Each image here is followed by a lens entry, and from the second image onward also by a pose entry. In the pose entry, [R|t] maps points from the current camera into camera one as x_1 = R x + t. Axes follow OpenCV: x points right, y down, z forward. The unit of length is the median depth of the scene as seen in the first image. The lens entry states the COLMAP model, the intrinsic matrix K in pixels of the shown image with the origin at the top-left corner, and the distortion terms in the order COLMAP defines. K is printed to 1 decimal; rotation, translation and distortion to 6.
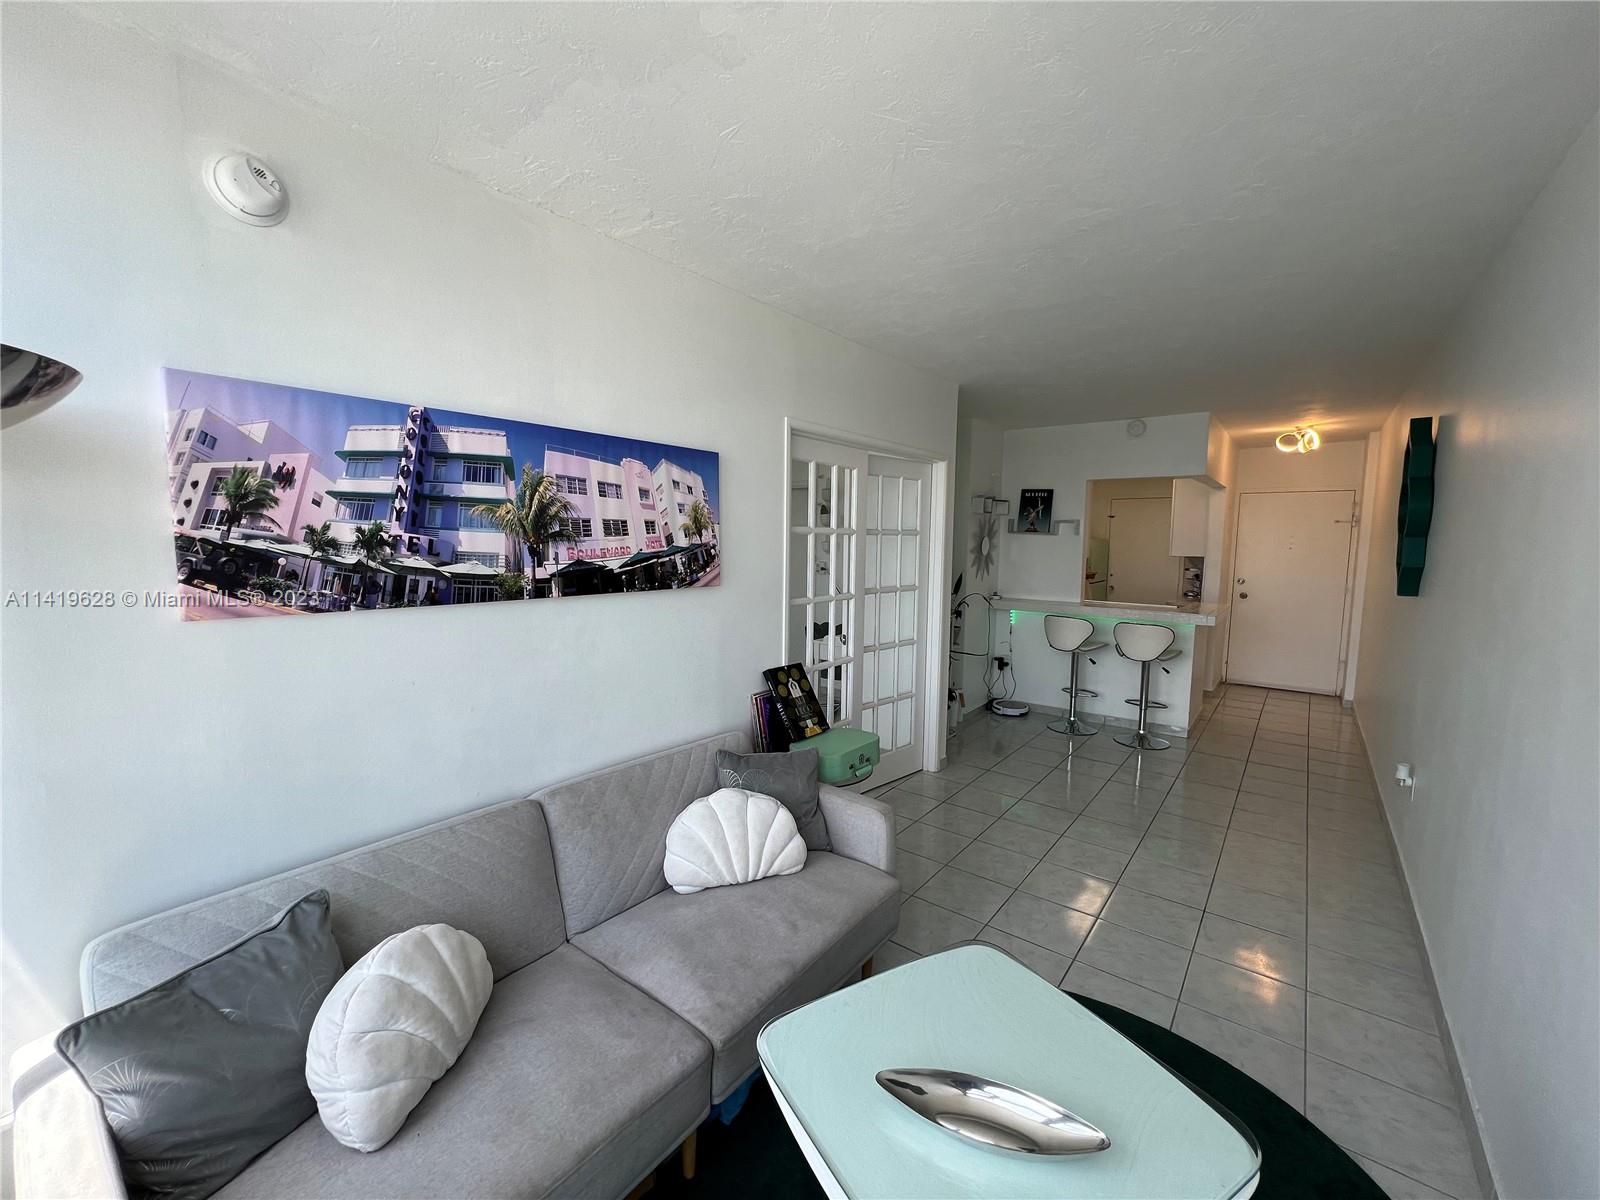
lens RADIAL K [[642.9, 0, 794.7], [0, 642.9, 601.0], [0, 0, 1]] dist [-0.000870, 0.000528]
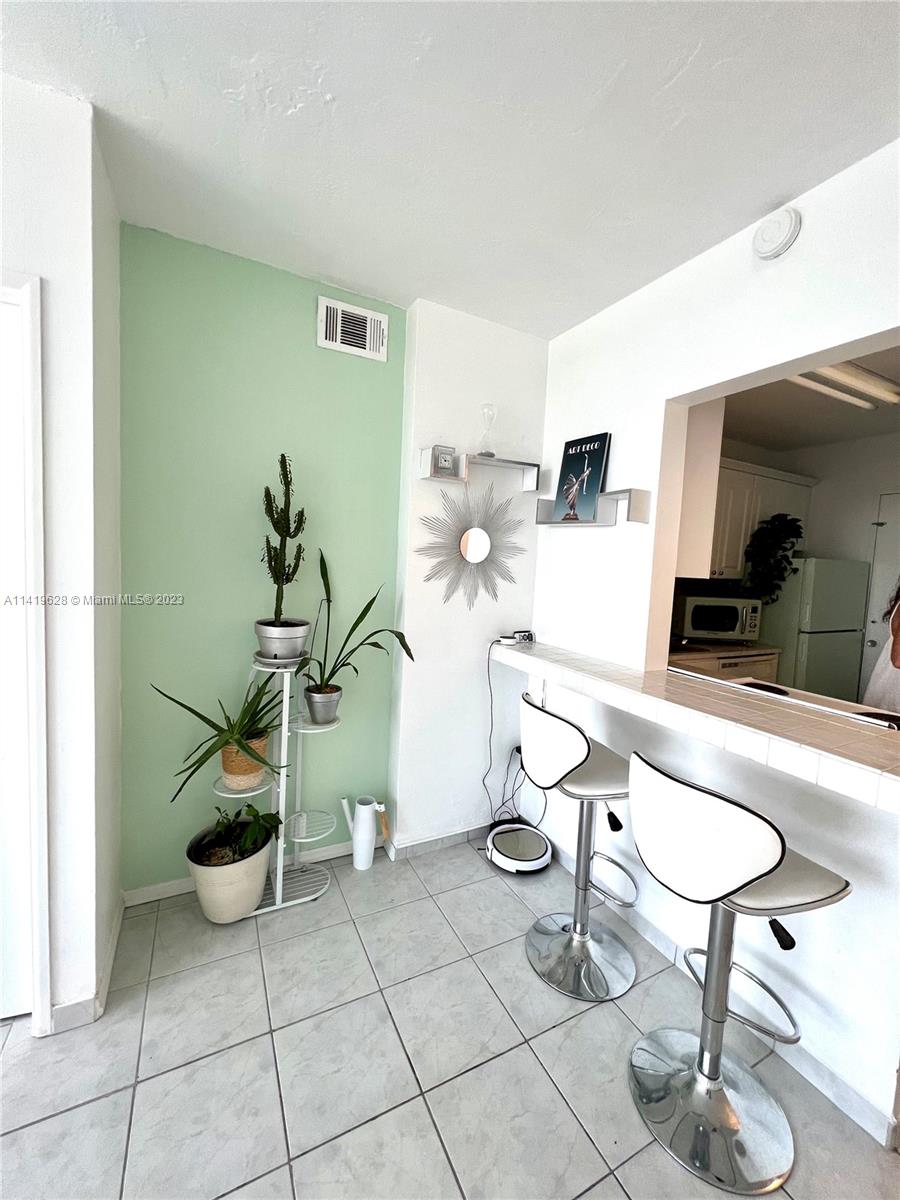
lens RADIAL K [[482.6, 0, 450.0], [0, 482.6, 598.0], [0, 0, 1]] dist [0.000542, 0.001429]
pose [[0.909496, 0.066278, -0.410394, 1.132974], [-0.080175, 0.996641, -0.016724, -0.080562], [0.407907, 0.048113, 0.911755, 1.559510]]
